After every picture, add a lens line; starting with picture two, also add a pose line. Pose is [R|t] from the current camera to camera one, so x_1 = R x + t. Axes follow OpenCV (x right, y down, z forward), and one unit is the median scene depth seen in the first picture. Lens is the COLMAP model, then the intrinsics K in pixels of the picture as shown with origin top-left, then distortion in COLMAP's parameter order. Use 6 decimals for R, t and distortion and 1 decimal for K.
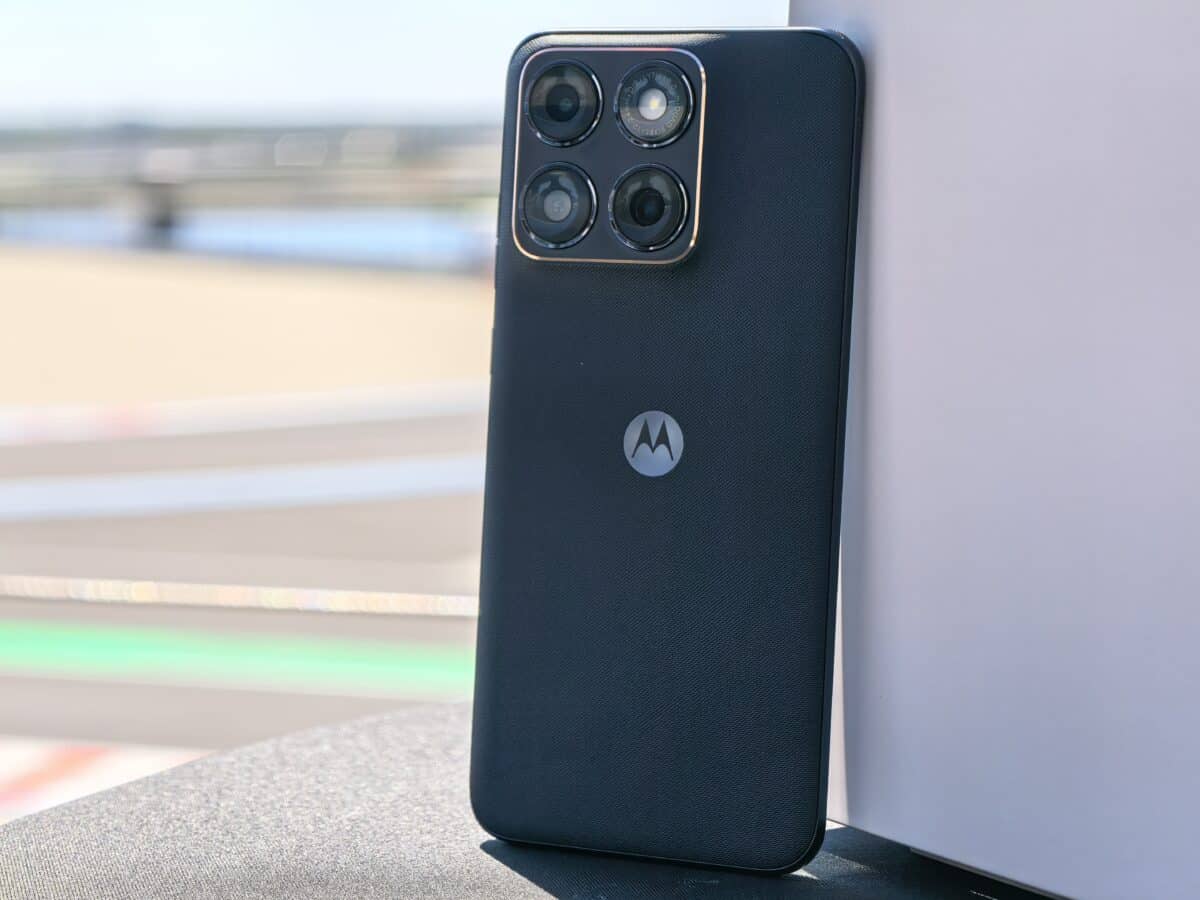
lens RADIAL K [[3168.7, 0, 600.0], [0, 3168.7, 450.0], [0, 0, 1]] dist [0.404045, -1.141226]
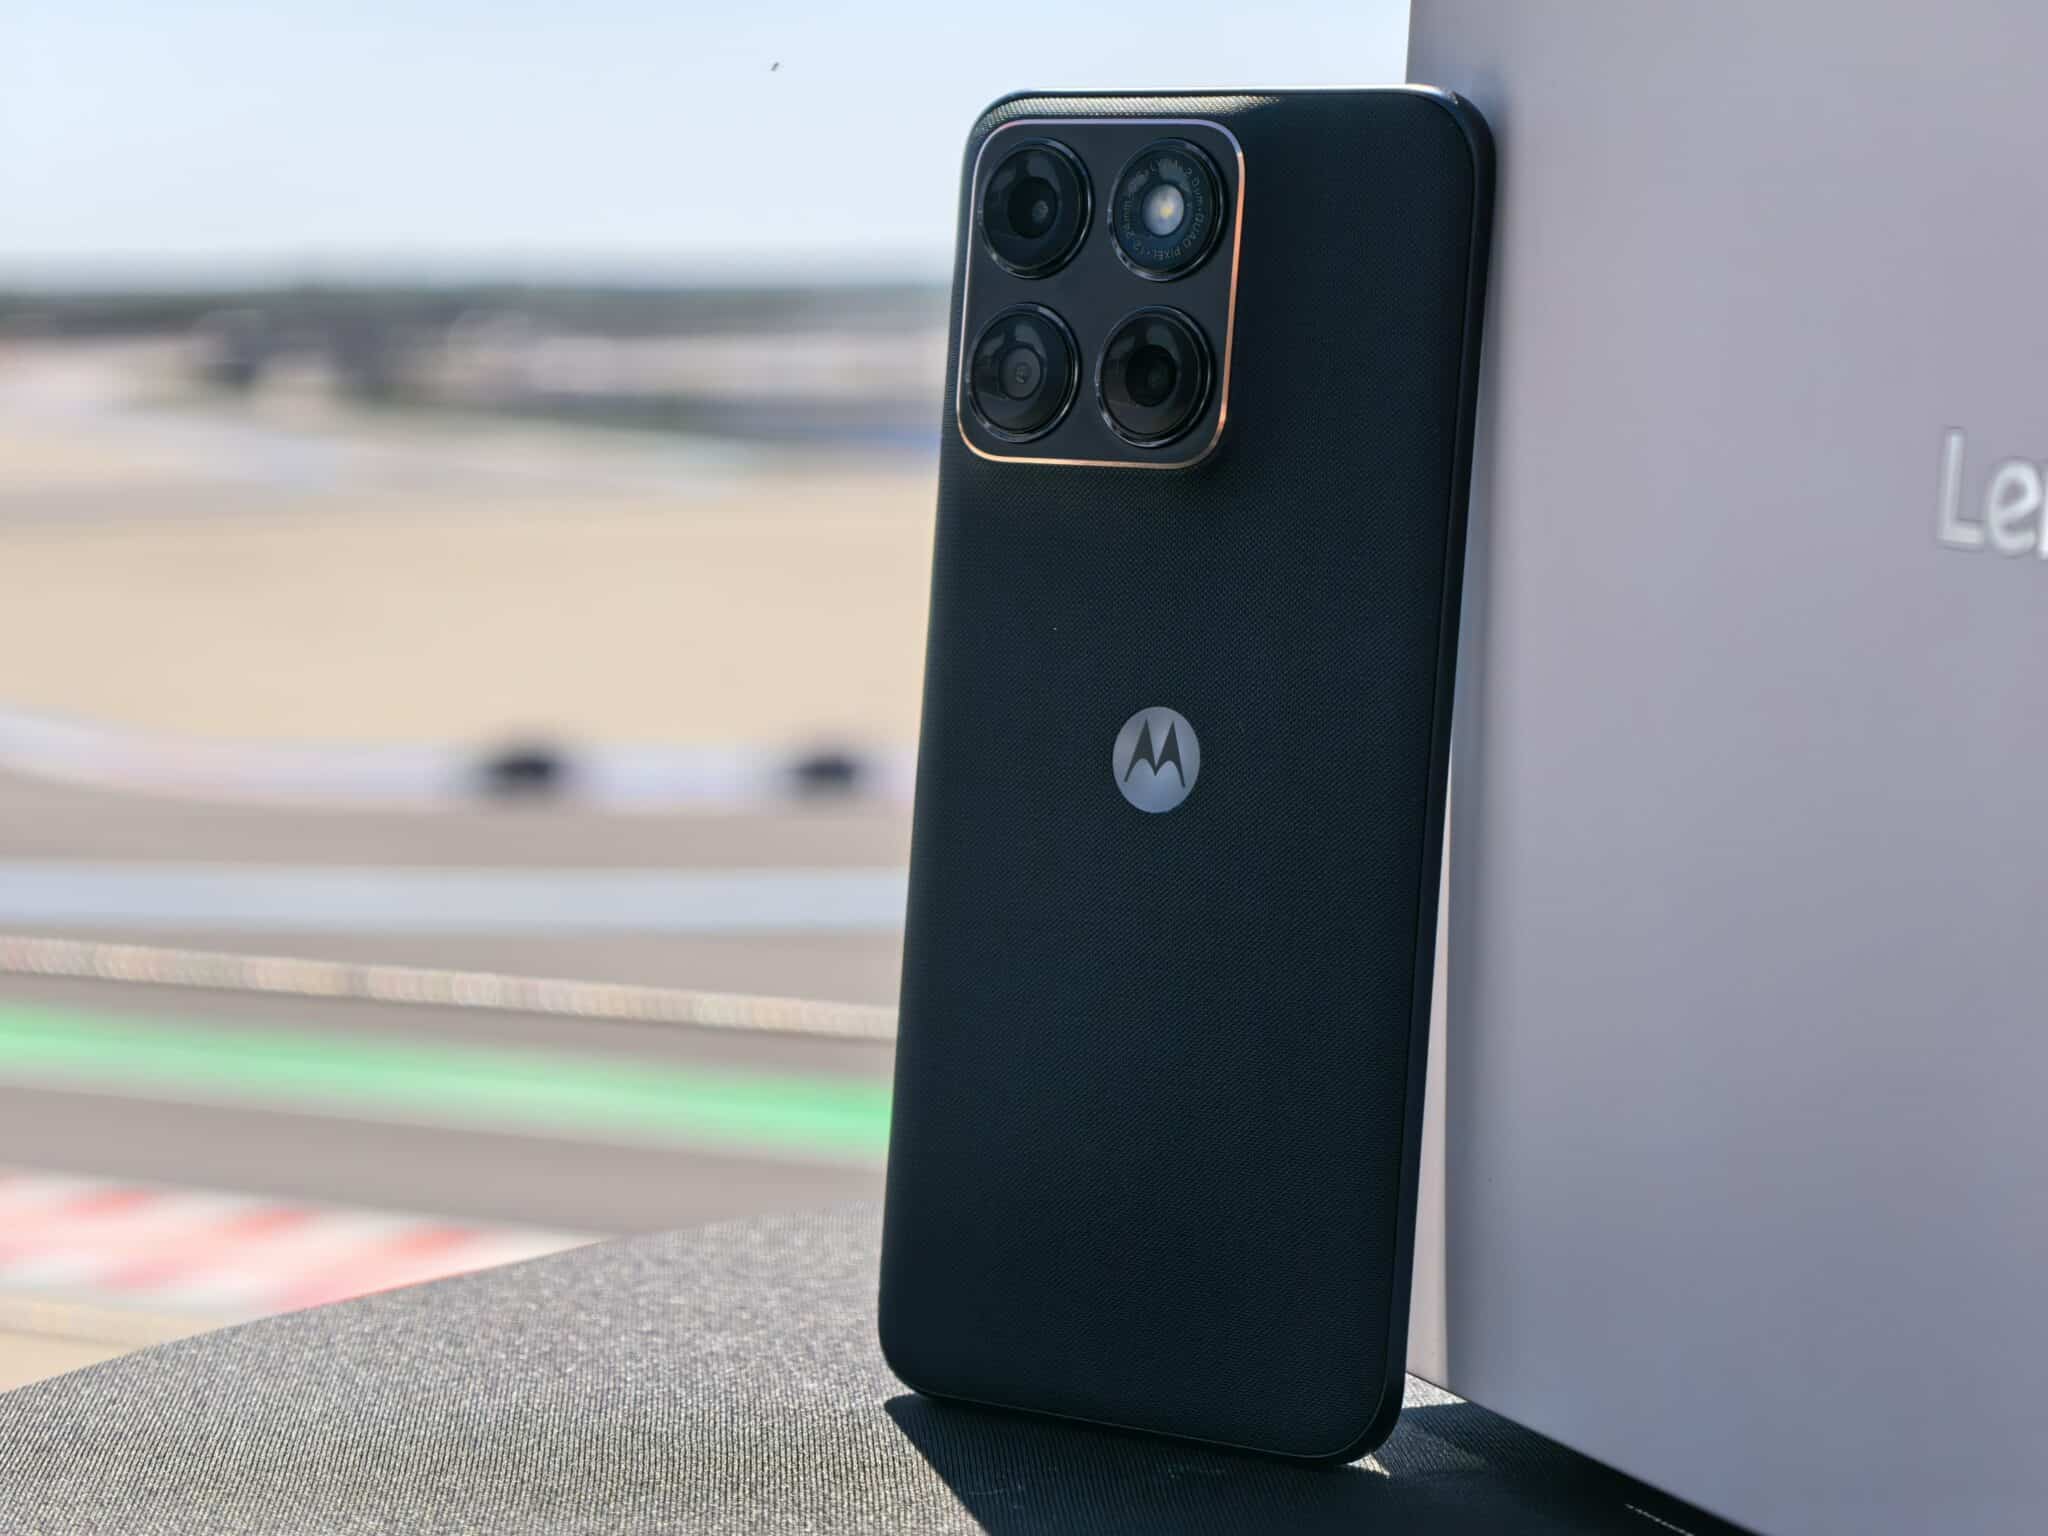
lens RADIAL K [[5407.8, 0, 1024.0], [0, 5407.8, 768.0], [0, 0, 1]] dist [0.404045, -1.141226]
pose [[0.984710, 0.017312, -0.173340, 0.173778], [-0.018793, 0.999800, -0.006904, 0.007332], [0.173185, 0.010056, 0.984838, -0.040232]]
